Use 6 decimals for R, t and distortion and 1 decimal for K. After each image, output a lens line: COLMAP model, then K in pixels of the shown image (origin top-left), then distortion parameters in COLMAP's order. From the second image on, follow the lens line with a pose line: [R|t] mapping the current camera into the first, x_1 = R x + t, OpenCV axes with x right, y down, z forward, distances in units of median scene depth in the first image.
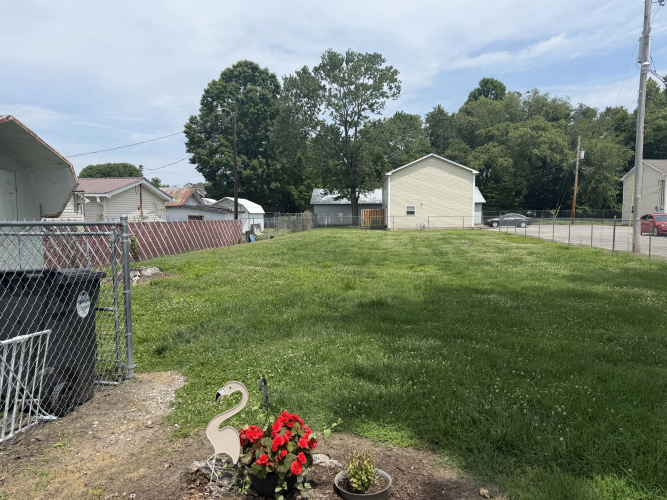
lens RADIAL K [[487.1, 0, 333.8], [0, 487.1, 251.1], [0, 0, 1]] dist [0.009408, -0.000979]
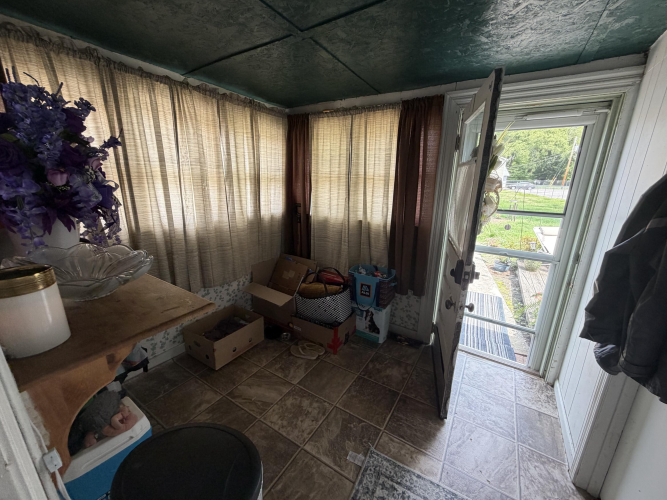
lens RADIAL K [[264.6, 0, 332.0], [0, 264.6, 247.7], [0, 0, 1]] dist [0.000466, -0.000627]
pose [[0.964204, 0.087842, -0.250190, -0.062406], [-0.041637, 0.981985, 0.184315, 0.012508], [0.261874, -0.167300, 0.950491, -0.181755]]
